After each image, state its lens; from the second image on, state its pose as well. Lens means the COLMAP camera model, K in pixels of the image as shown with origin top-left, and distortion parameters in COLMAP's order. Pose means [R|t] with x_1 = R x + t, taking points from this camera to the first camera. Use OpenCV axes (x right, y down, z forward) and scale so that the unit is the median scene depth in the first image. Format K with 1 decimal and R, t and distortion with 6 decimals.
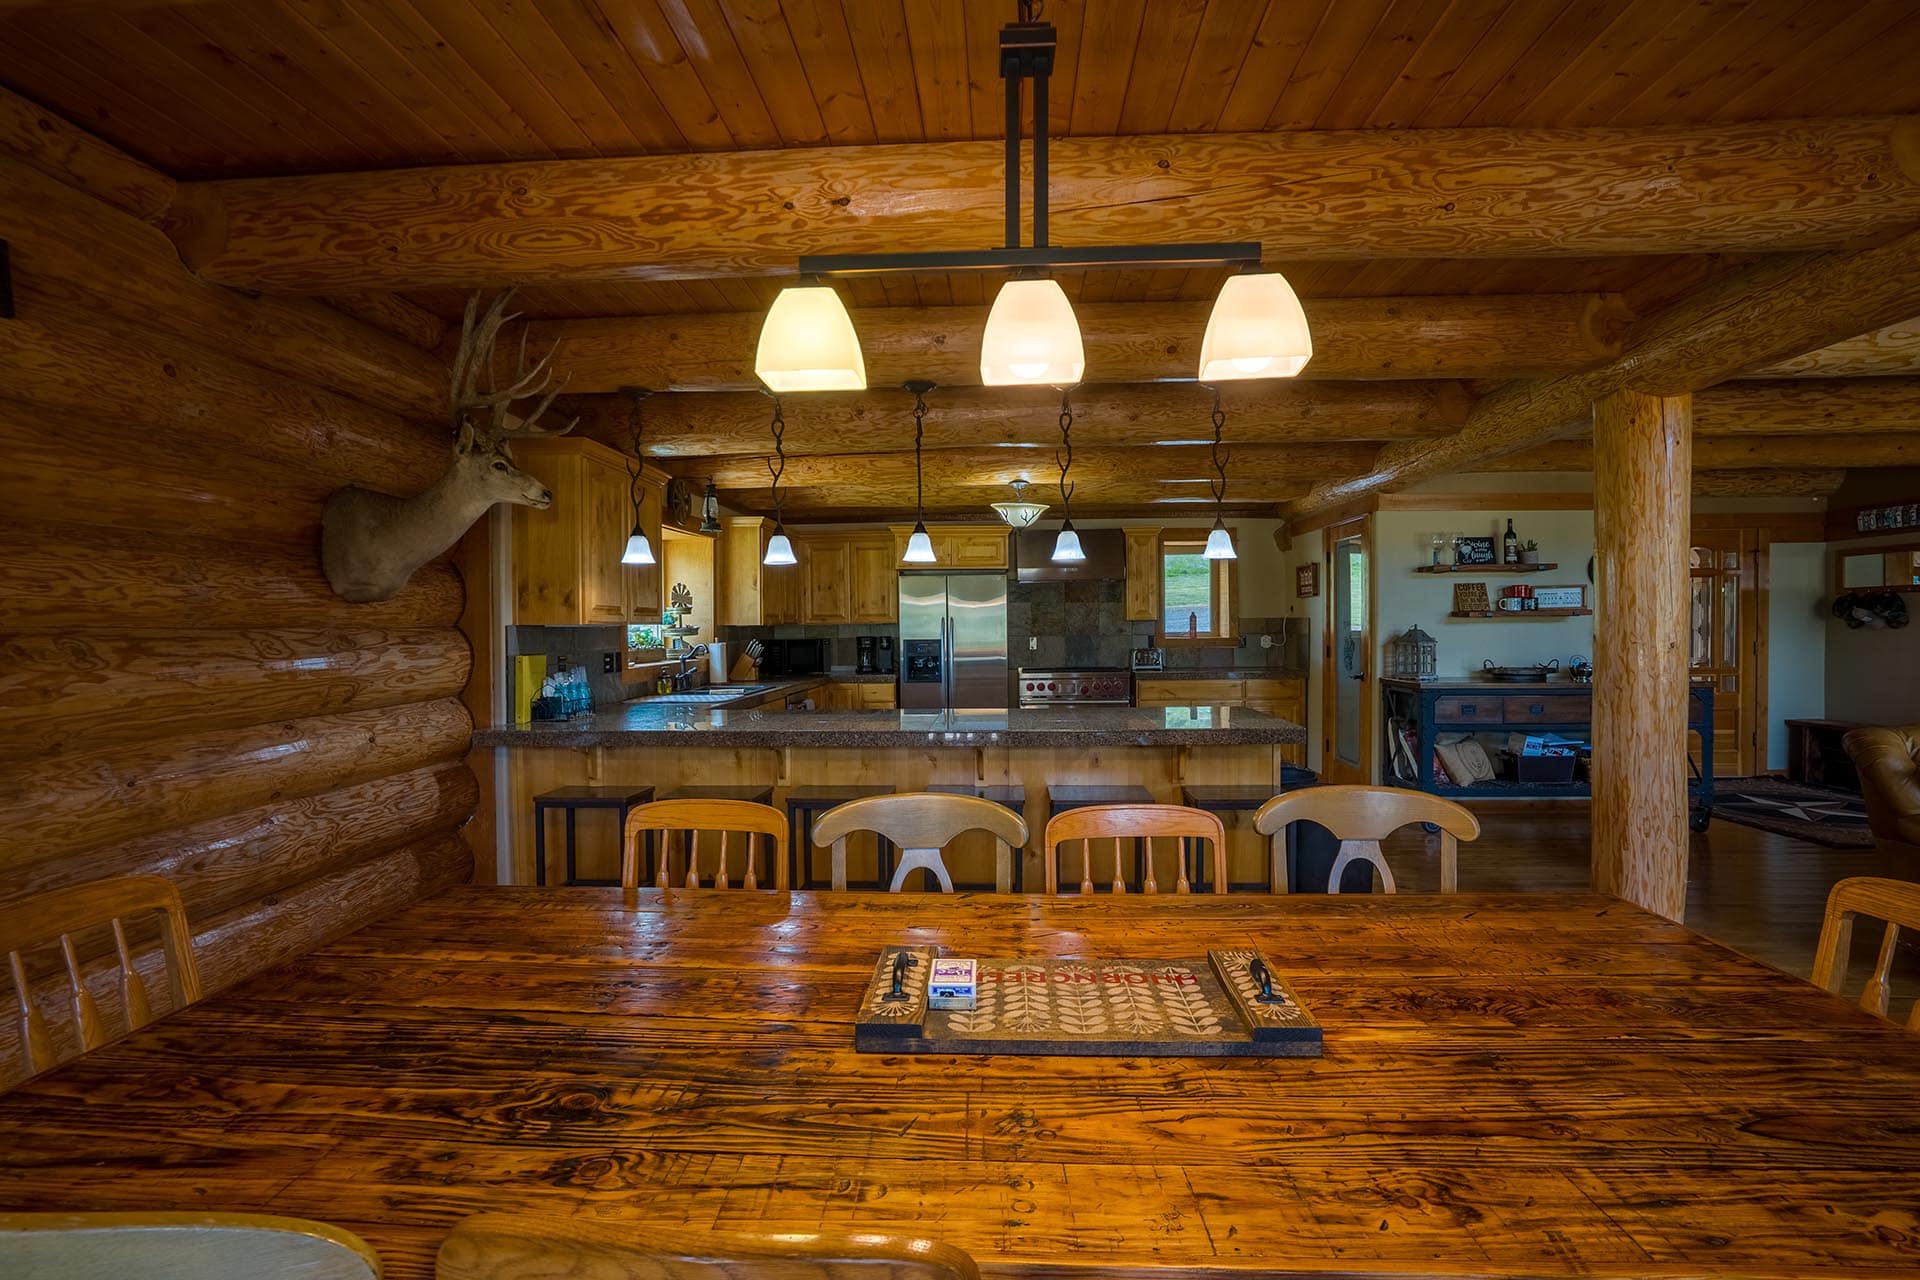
lens RADIAL K [[891.0, 0, 961.3], [0, 891.0, 628.3], [0, 0, 1]] dist [-0.064566, 0.024612]
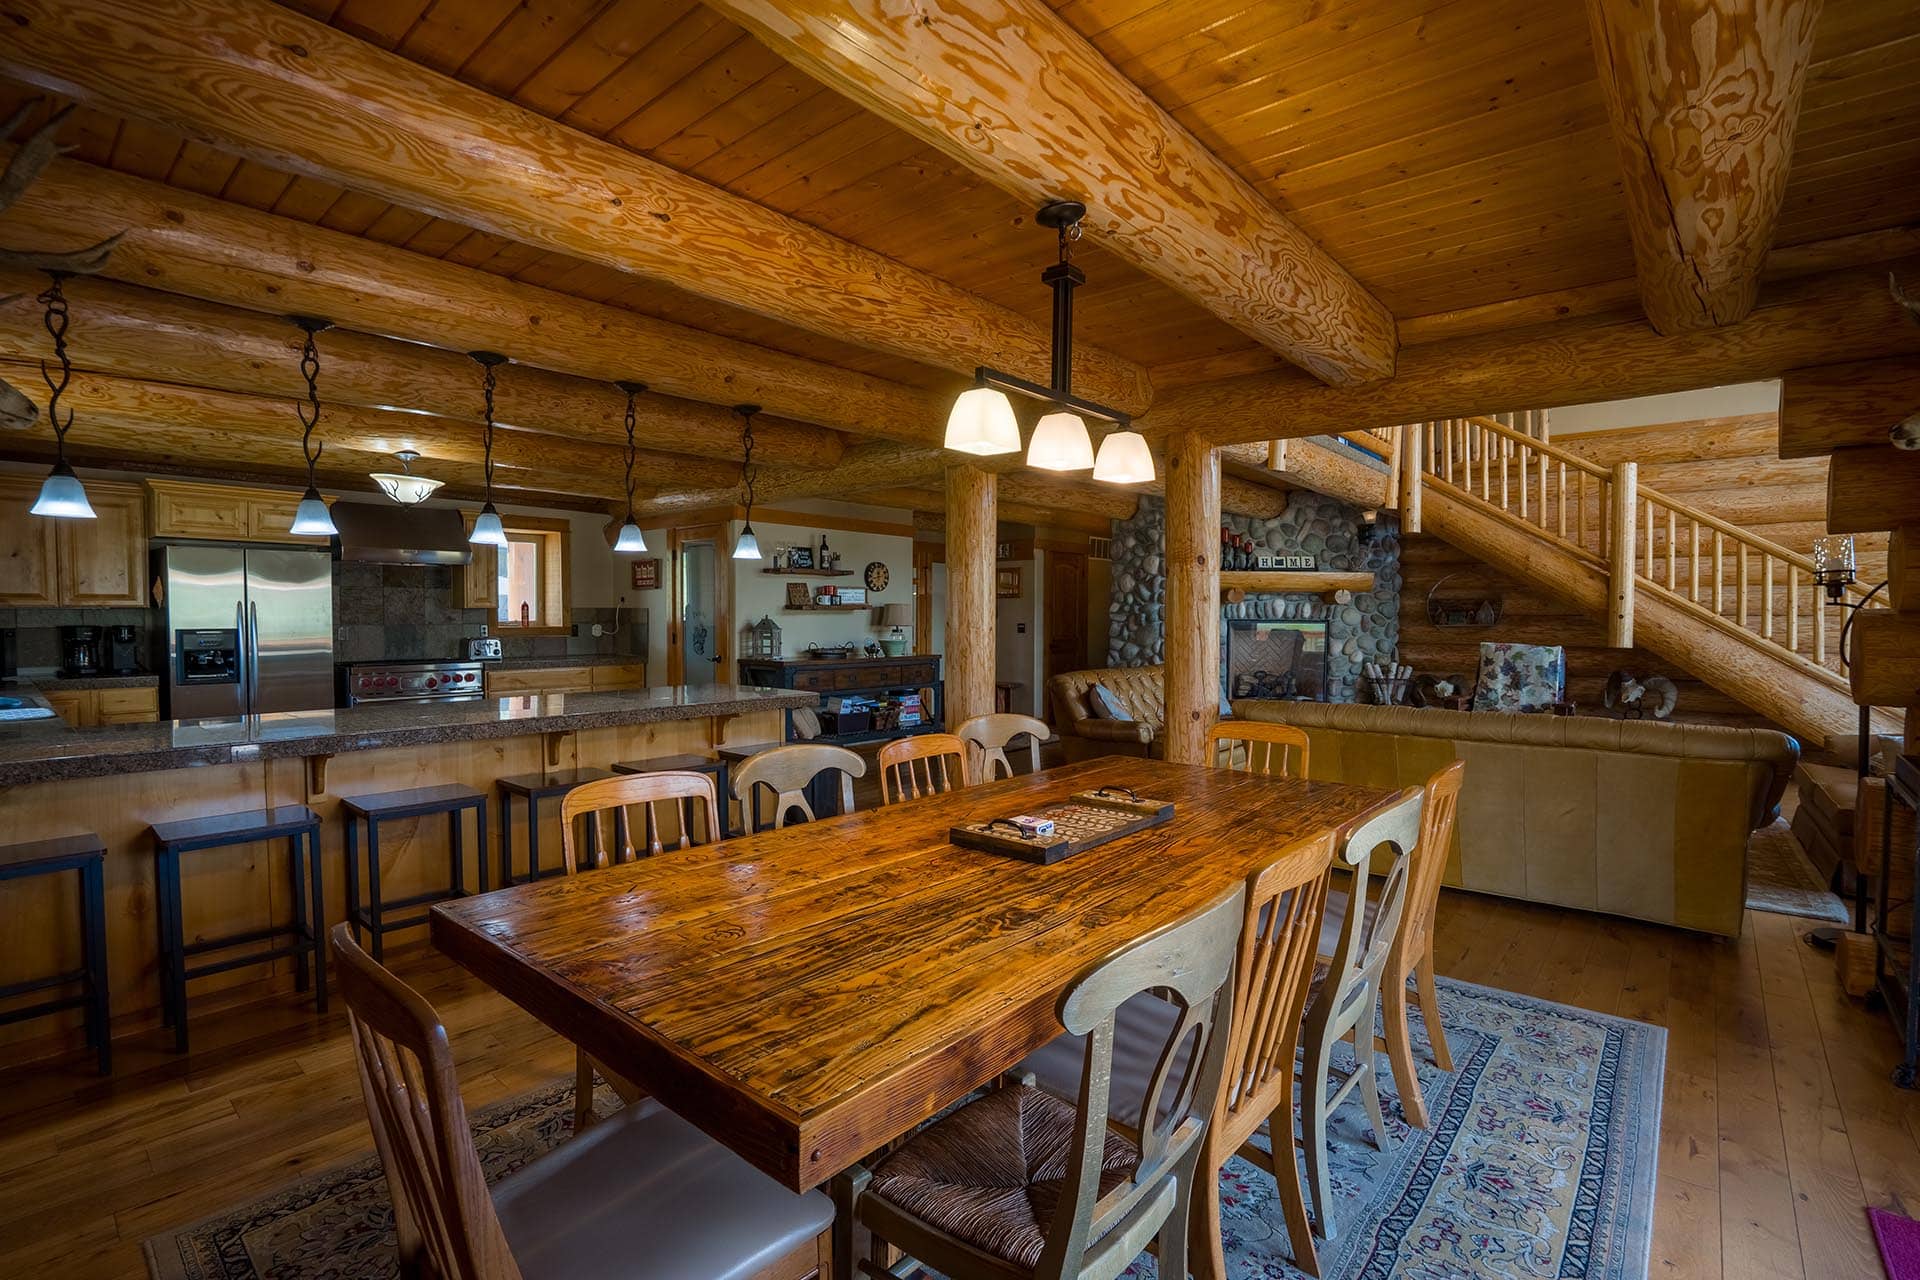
lens RADIAL K [[891.0, 0, 961.3], [0, 891.0, 628.3], [0, 0, 1]] dist [-0.064566, 0.024612]
pose [[0.606590, -0.002887, 0.795009, -0.317509], [-0.005019, 0.999960, 0.007460, 0.003800], [-0.794999, -0.008515, 0.606551, 0.021807]]
